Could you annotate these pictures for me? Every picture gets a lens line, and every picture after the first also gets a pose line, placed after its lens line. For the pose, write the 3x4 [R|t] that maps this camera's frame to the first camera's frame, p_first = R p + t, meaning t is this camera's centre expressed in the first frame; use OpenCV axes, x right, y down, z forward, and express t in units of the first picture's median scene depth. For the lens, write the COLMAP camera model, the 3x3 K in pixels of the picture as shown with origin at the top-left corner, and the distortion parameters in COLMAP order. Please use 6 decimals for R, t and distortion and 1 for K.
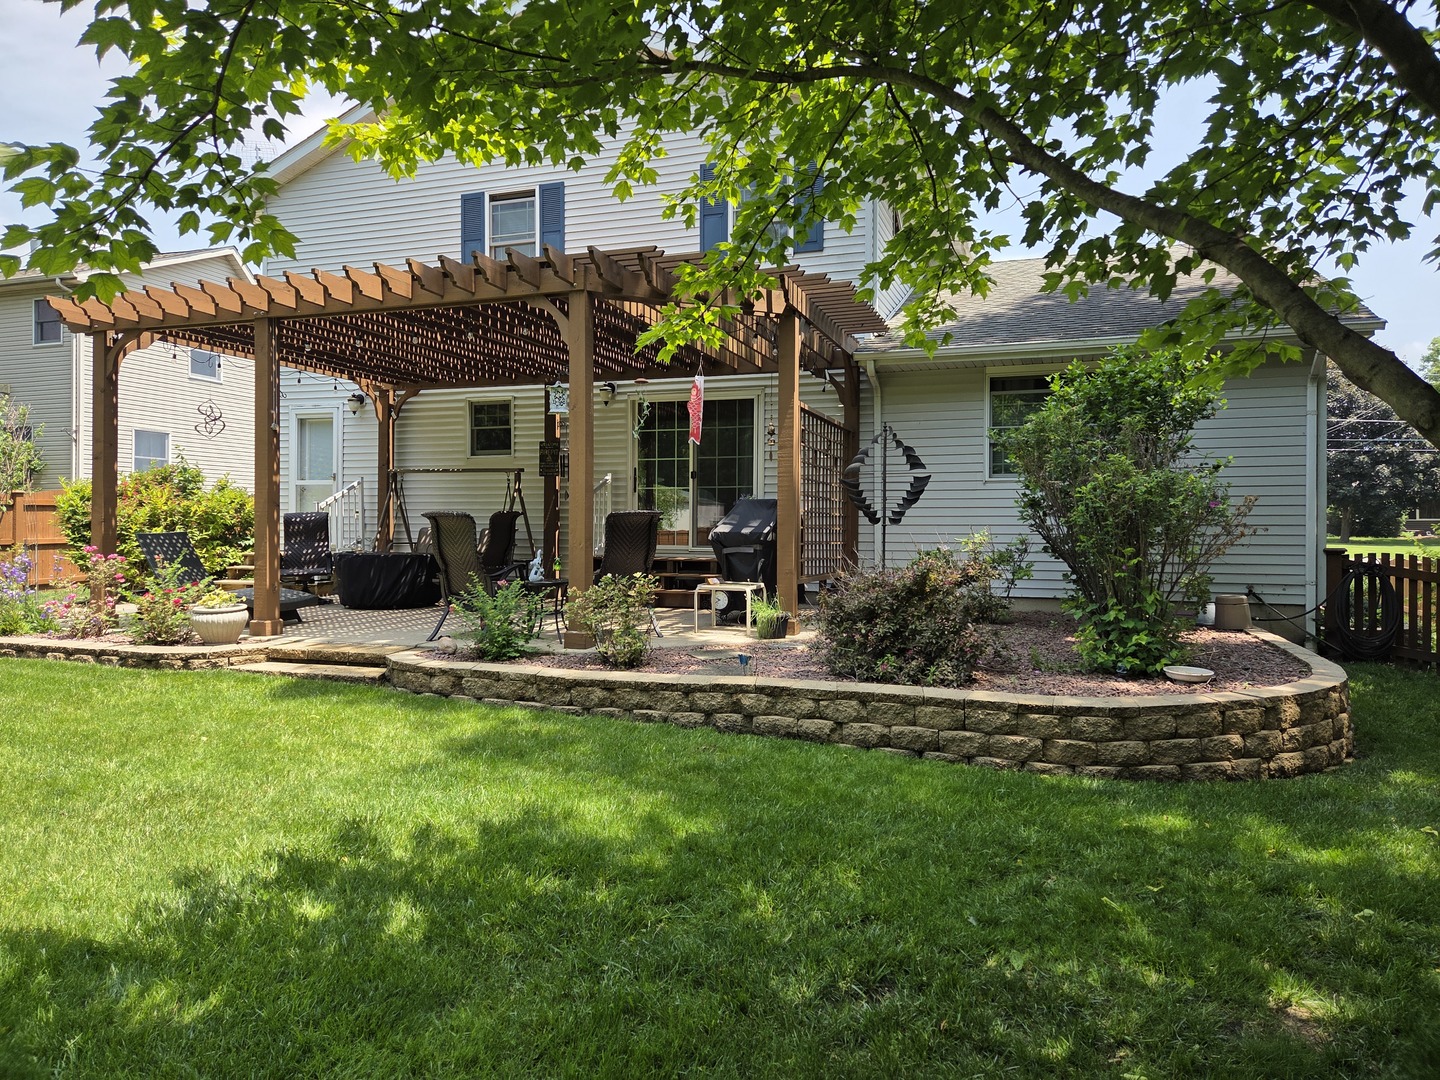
lens RADIAL K [[982.0, 0, 717.6], [0, 982.0, 536.3], [0, 0, 1]] dist [0.006676, 0.000659]
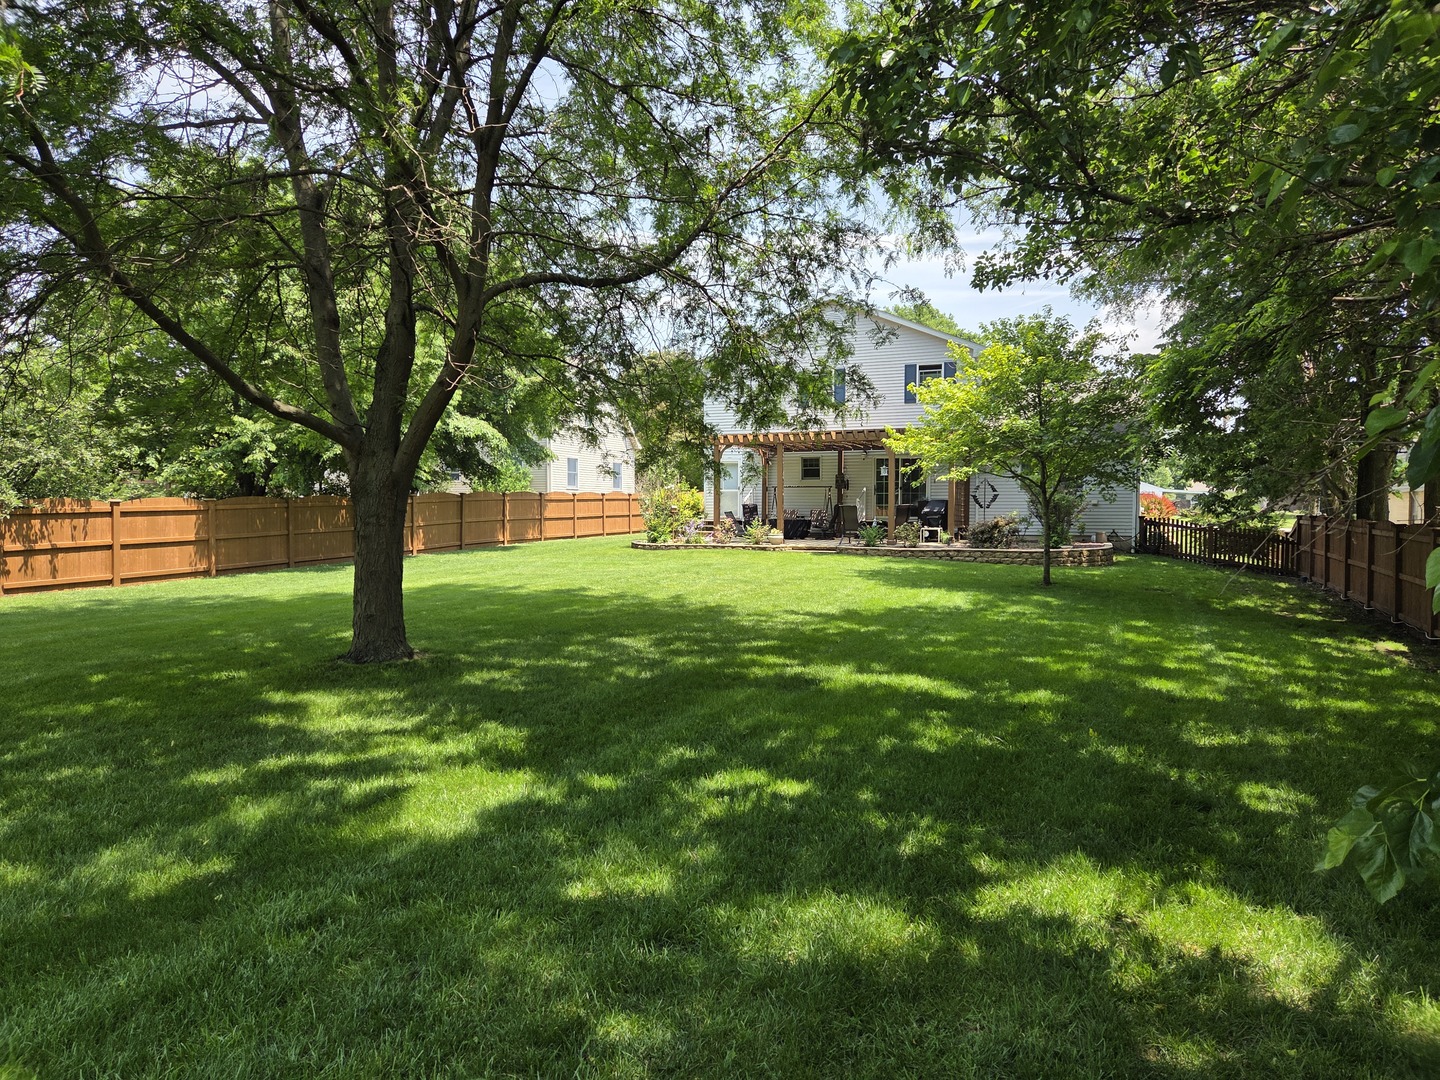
lens RADIAL K [[982.0, 0, 722.3], [0, 982.0, 542.9], [0, 0, 1]] dist [0.006676, 0.000659]
pose [[0.998721, -0.000310, -0.050556, -0.480666], [0.001509, 0.999718, 0.023684, 0.021627], [0.050535, -0.023730, 0.998440, -2.076352]]
